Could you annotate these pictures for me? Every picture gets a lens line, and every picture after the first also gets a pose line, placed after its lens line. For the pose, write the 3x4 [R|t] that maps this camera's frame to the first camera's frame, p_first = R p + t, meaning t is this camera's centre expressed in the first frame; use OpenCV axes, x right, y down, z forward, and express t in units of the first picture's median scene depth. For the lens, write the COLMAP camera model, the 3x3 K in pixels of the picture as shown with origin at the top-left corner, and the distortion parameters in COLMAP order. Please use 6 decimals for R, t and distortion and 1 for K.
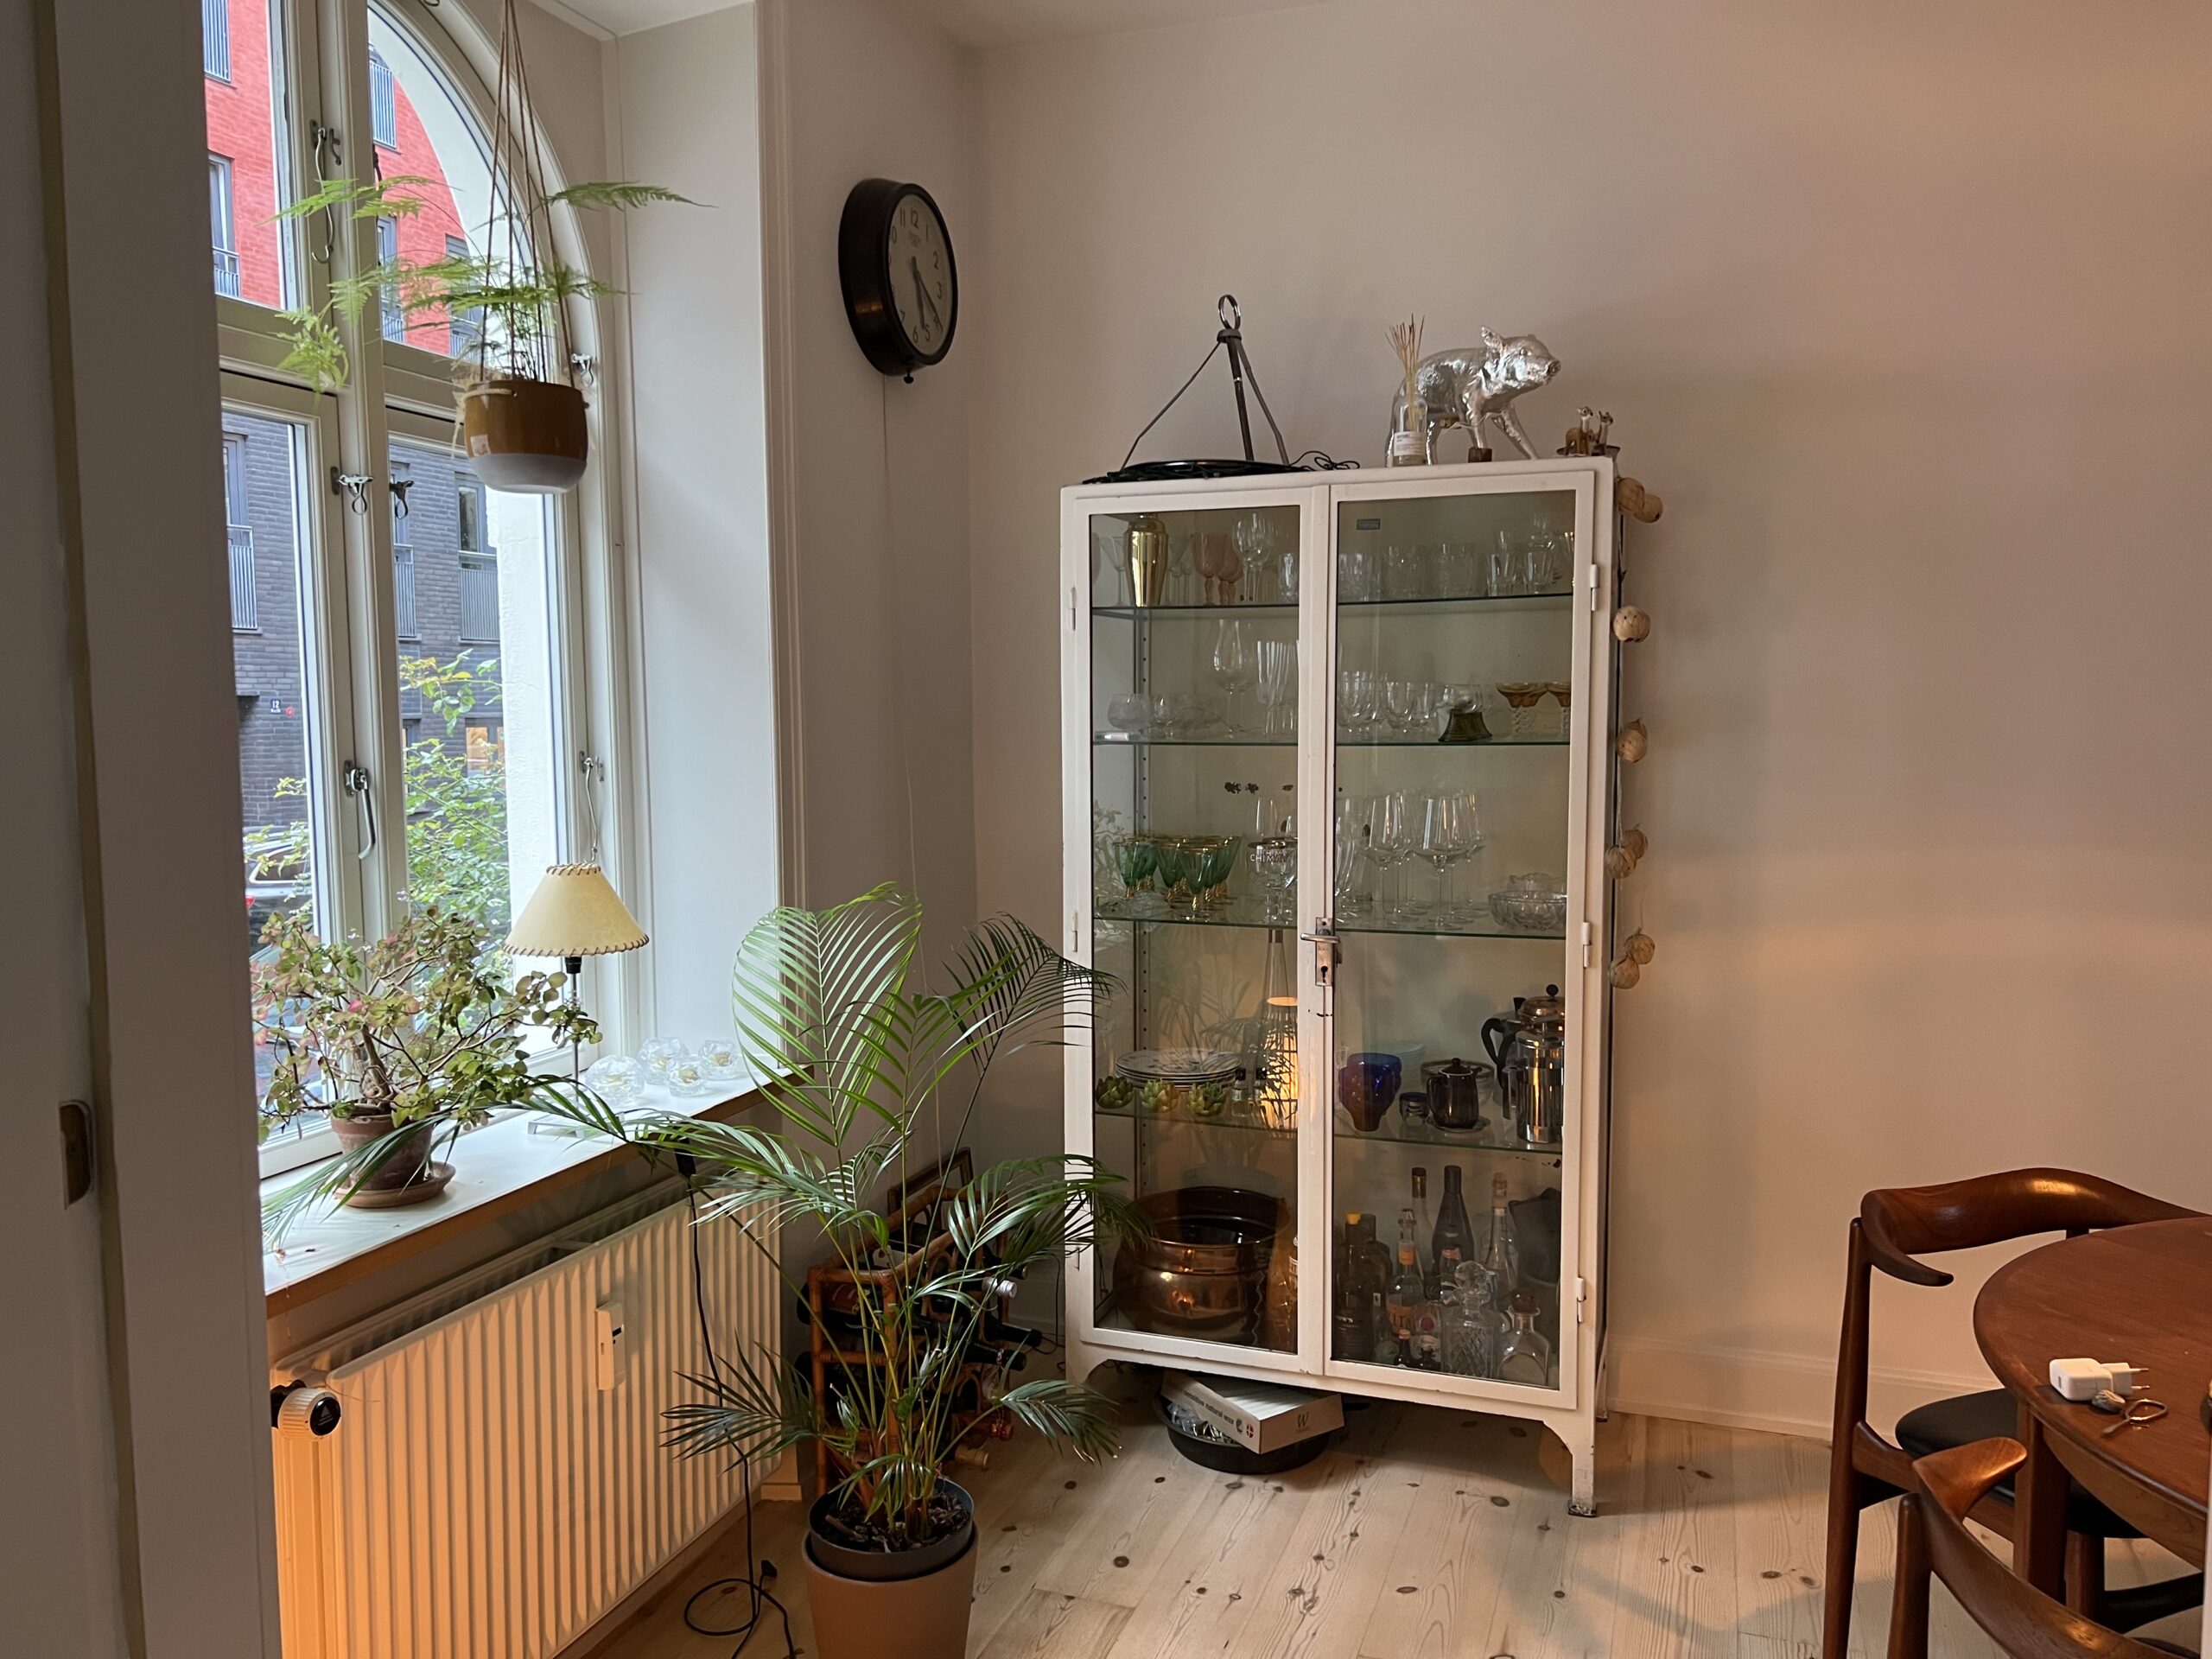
lens RADIAL K [[1659.6, 0, 1127.8], [0, 1659.6, 859.5], [0, 0, 1]] dist [0.068391, -0.054857]
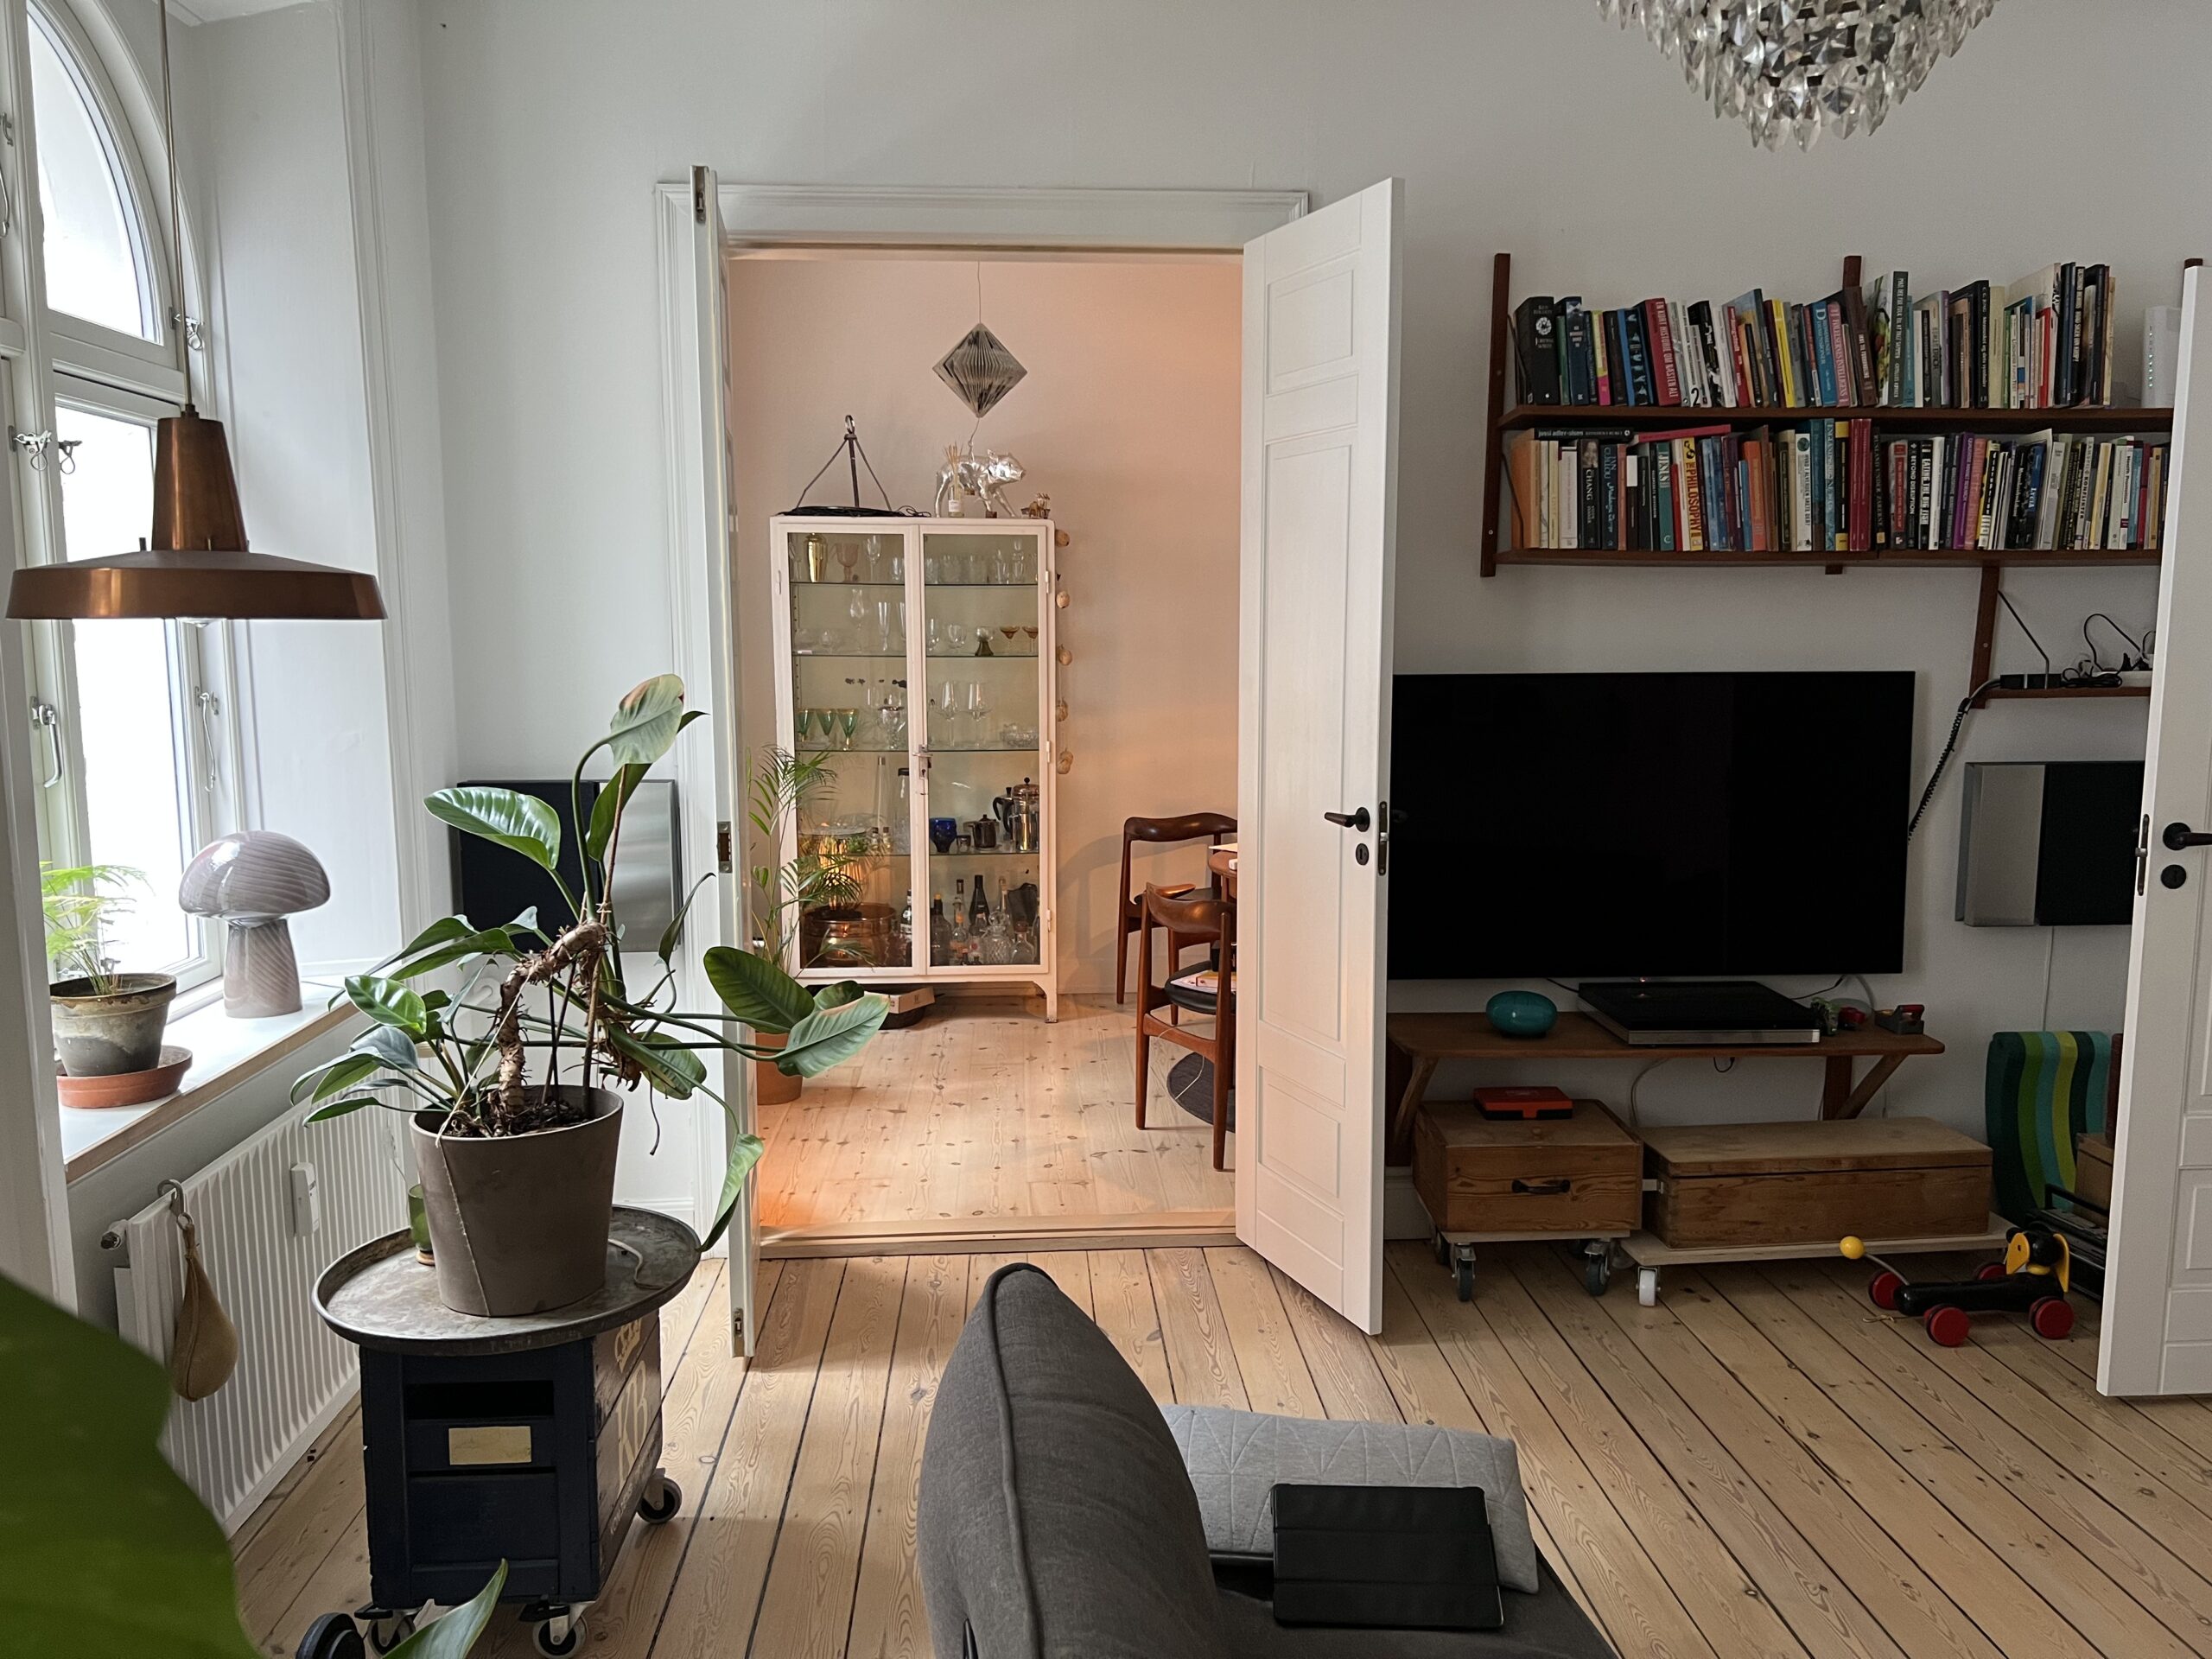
lens RADIAL K [[1659.6, 0, 1108.3], [0, 1659.6, 833.0], [0, 0, 1]] dist [0.068391, -0.054857]
pose [[0.921714, -0.036755, 0.386124, -0.440326], [0.024397, 0.999023, 0.036858, 0.071888], [-0.387102, -0.024552, 0.921710, -0.902831]]
